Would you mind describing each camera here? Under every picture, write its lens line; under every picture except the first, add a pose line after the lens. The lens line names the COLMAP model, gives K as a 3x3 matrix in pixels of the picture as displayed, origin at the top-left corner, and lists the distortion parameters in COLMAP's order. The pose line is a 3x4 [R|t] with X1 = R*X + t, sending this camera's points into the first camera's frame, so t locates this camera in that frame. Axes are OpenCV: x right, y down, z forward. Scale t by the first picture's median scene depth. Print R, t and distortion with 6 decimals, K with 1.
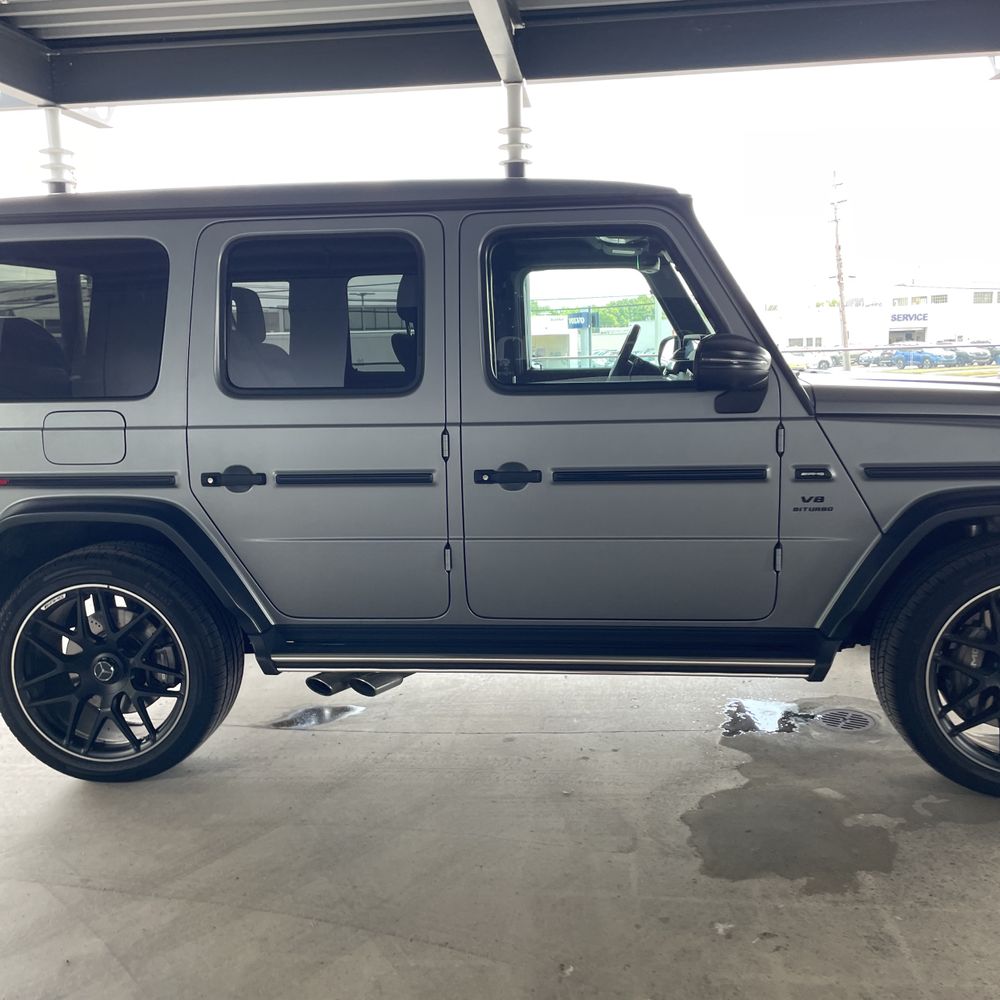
lens RADIAL K [[1005.8, 0, 495.5], [0, 1005.8, 501.3], [0, 0, 1]] dist [0.094549, -0.127791]
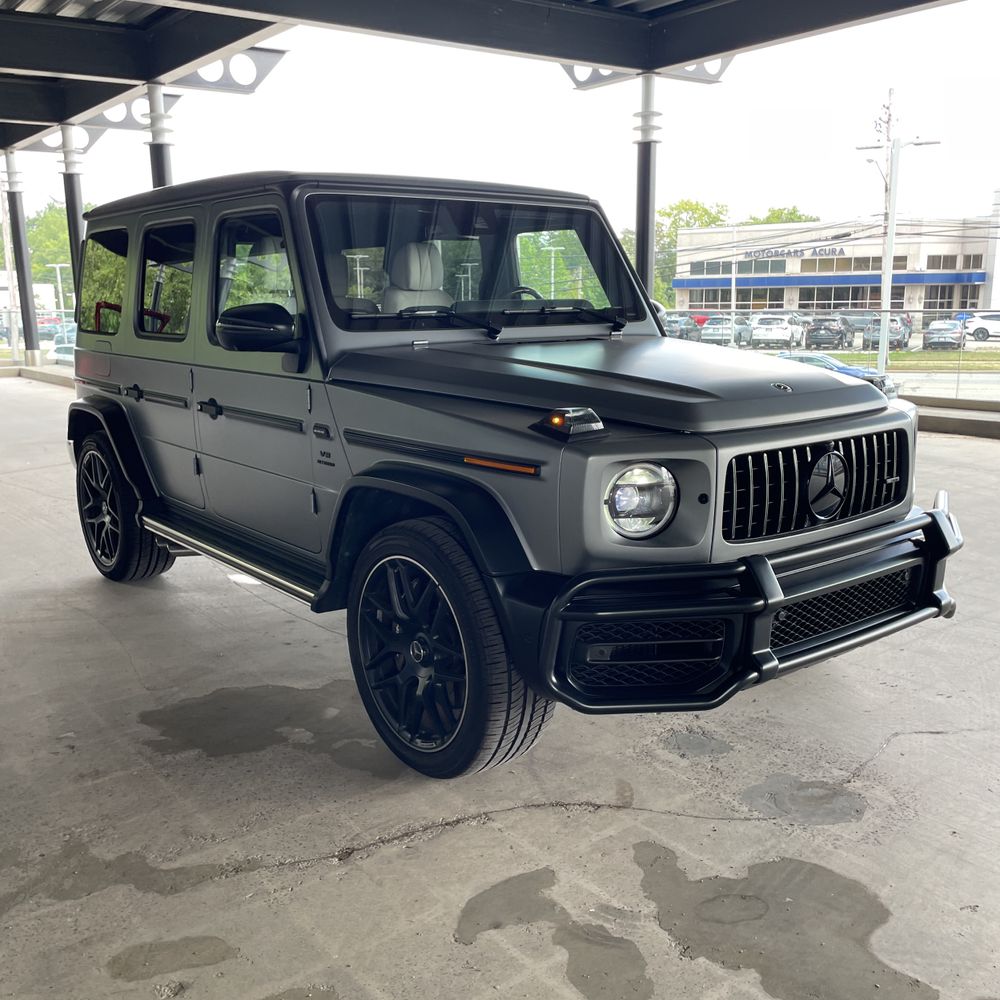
lens RADIAL K [[1003.1, 0, 508.6], [0, 1003.1, 520.5], [0, 0, 1]] dist [0.113050, -0.187953]
pose [[0.701958, 0.173134, -0.690854, 1.195258], [-0.117924, 0.984868, 0.126997, -0.091903], [0.702388, -0.007678, 0.711753, 0.330773]]
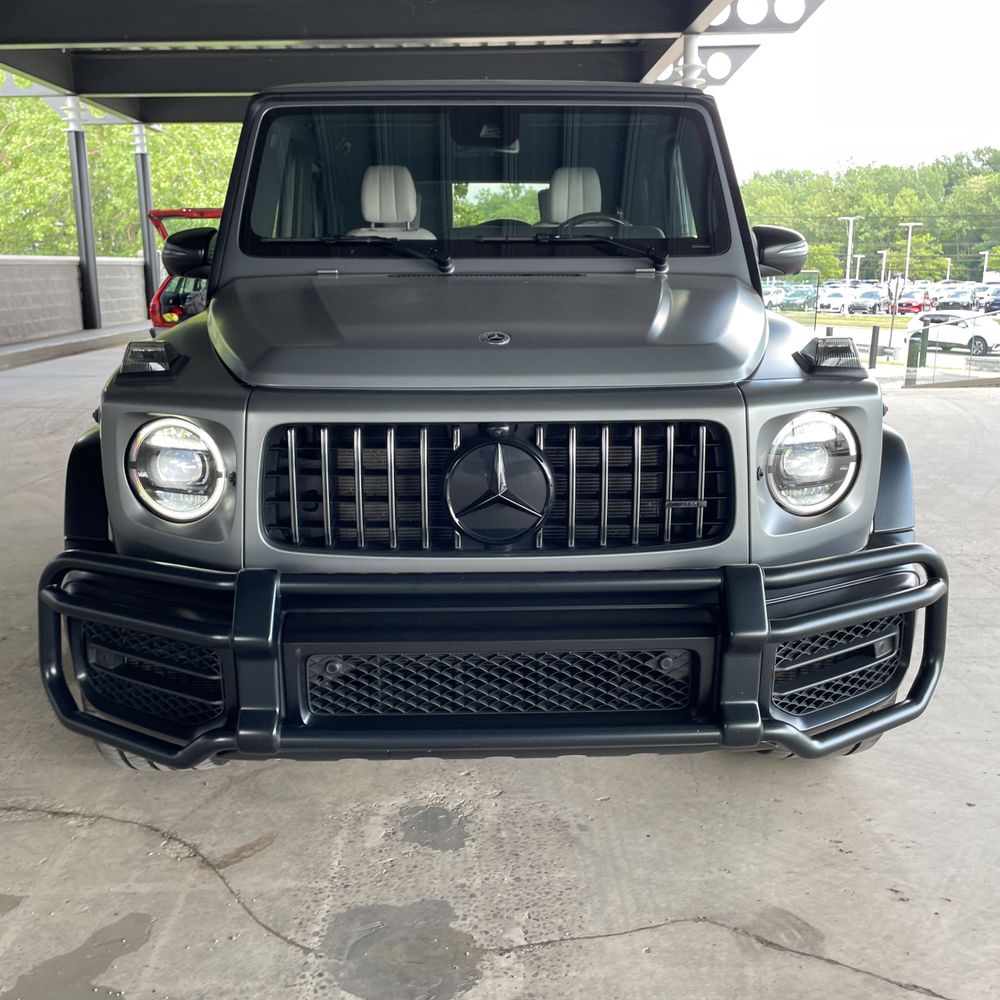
lens RADIAL K [[1005.9, 0, 509.9], [0, 1005.9, 498.3], [0, 0, 1]] dist [0.106652, -0.150782]
pose [[0.133826, 0.249262, -0.959145, 1.325584], [-0.155080, 0.961194, 0.228157, -0.173184], [0.978796, 0.118211, 0.167288, 1.097592]]
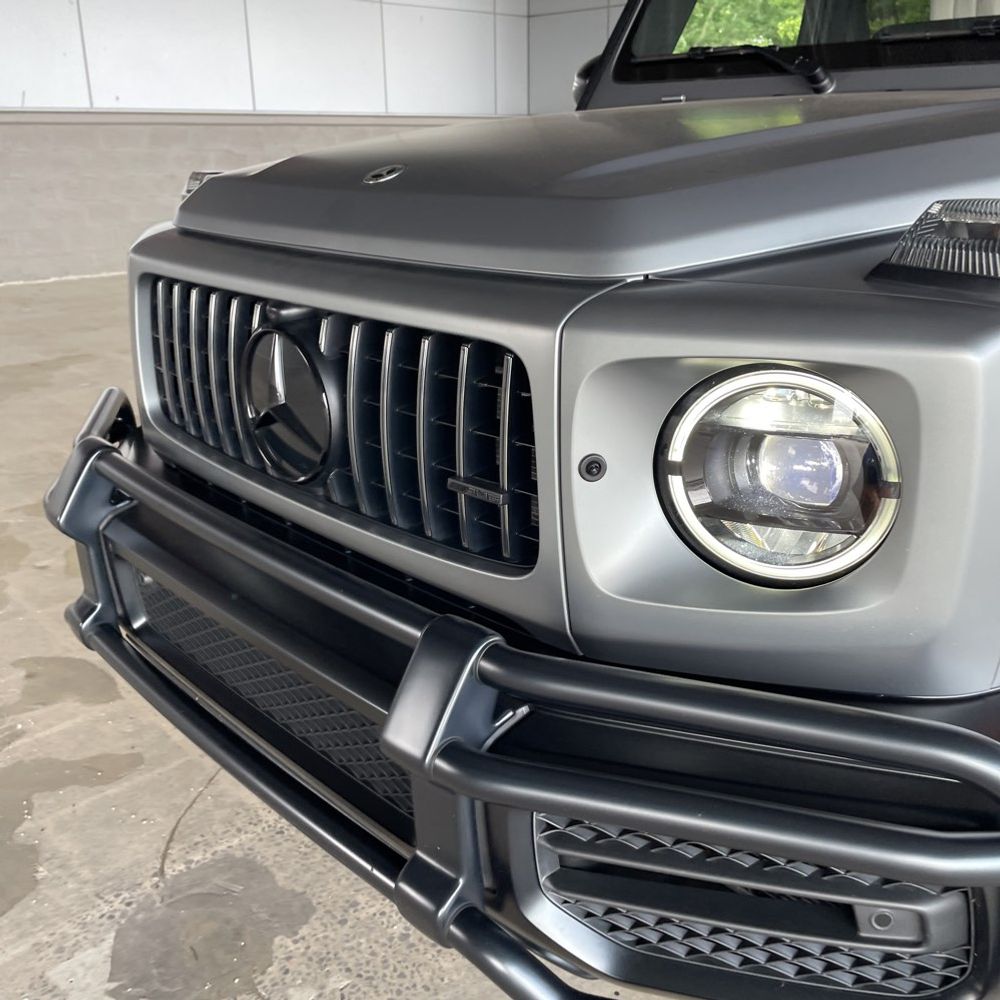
lens RADIAL K [[1005.9, 0, 509.9], [0, 1005.9, 498.3], [0, 0, 1]] dist [0.106652, -0.150782]
pose [[-0.653456, 0.286776, -0.700539, 0.990937], [-0.089191, 0.889842, 0.447466, -0.196031], [0.751692, 0.354881, -0.555894, 1.491539]]
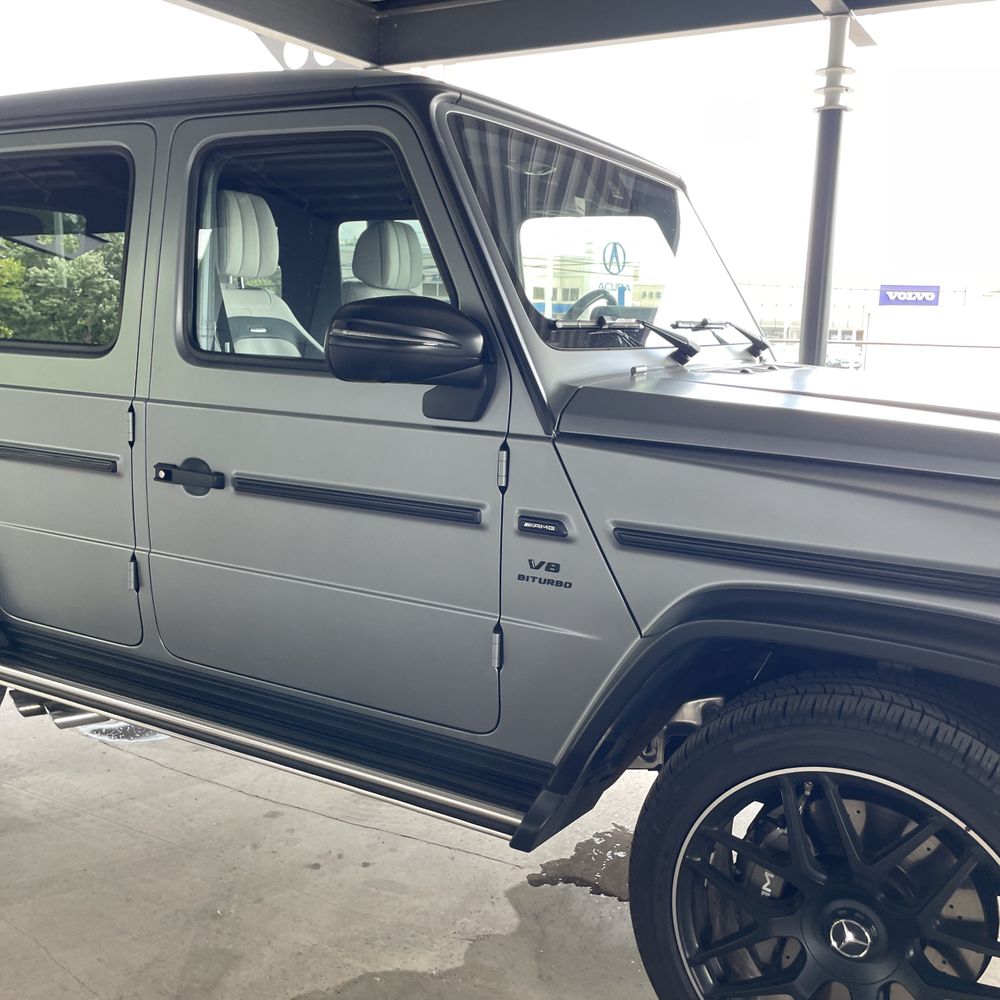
lens RADIAL K [[1005.9, 0, 509.9], [0, 1005.9, 498.3], [0, 0, 1]] dist [0.106652, -0.150782]
pose [[0.916122, 0.119216, -0.382764, 0.508478], [-0.111048, 0.992865, 0.043453, -0.066178], [0.385213, 0.002697, 0.922824, 0.393532]]
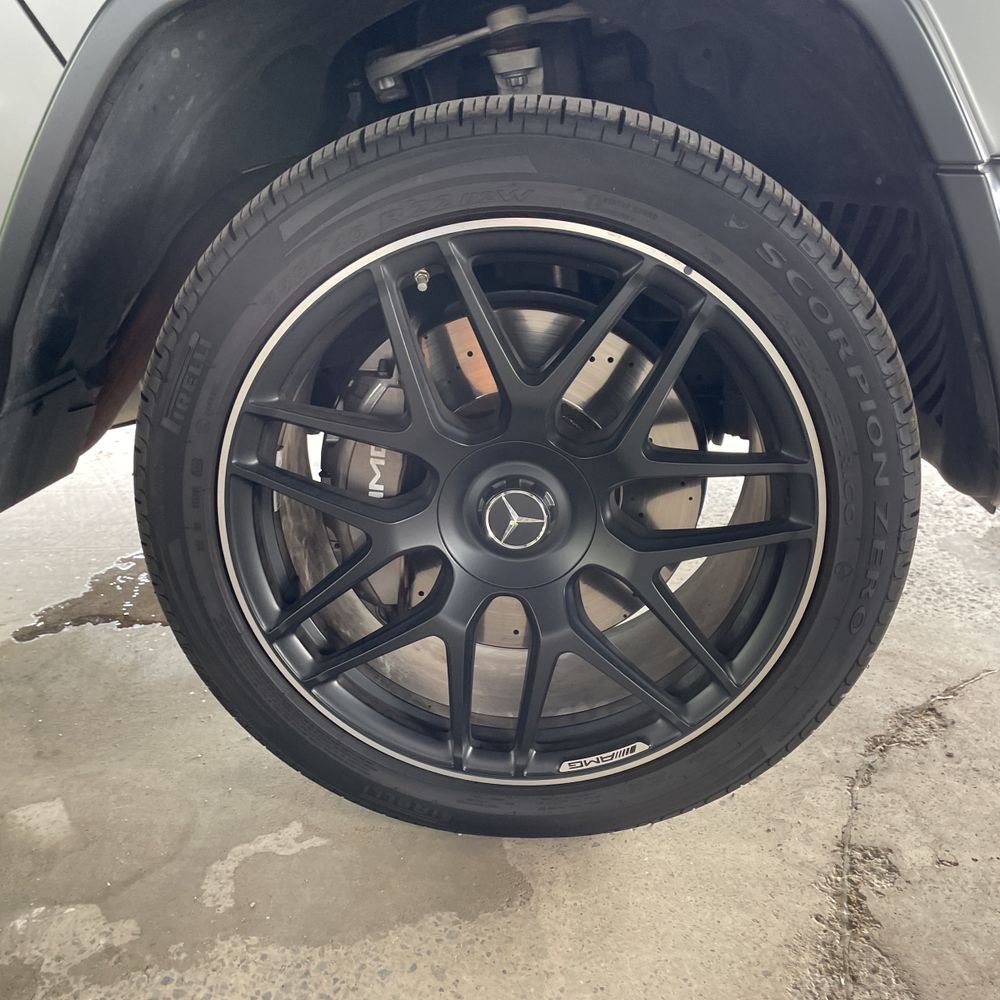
lens RADIAL K [[999.3, 0, 491.8], [0, 999.3, 495.9], [0, 0, 1]] dist [0.100849, -0.142105]
pose [[0.999366, -0.007280, 0.034853, 0.475165], [0.000167, 0.979819, 0.199887, 0.092114], [-0.035605, -0.199754, 0.979199, 0.640784]]
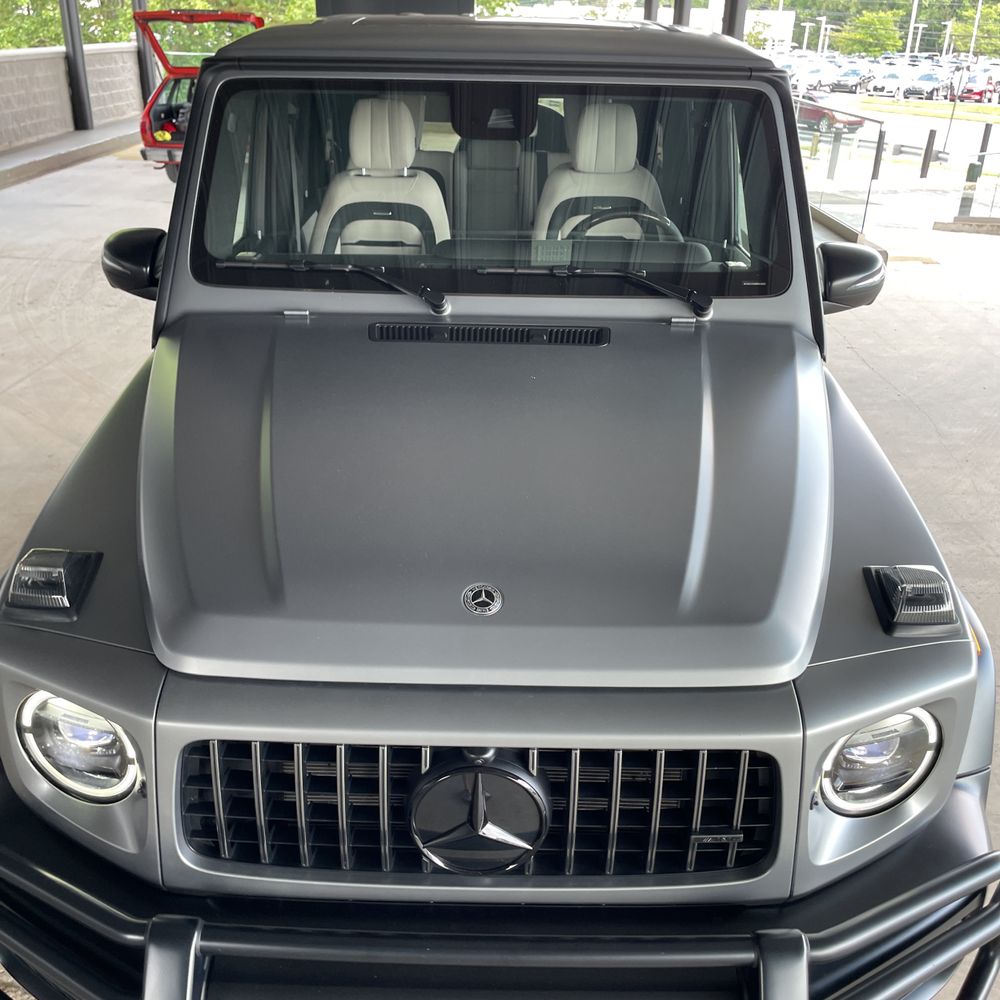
lens RADIAL K [[1003.1, 0, 501.5], [0, 1003.1, 496.4], [0, 0, 1]] dist [0.095439, -0.119818]
pose [[0.099643, 0.450869, -0.887011, 1.104026], [-0.178307, 0.885108, 0.429872, -0.376226], [0.978917, 0.115327, 0.168588, 1.104321]]
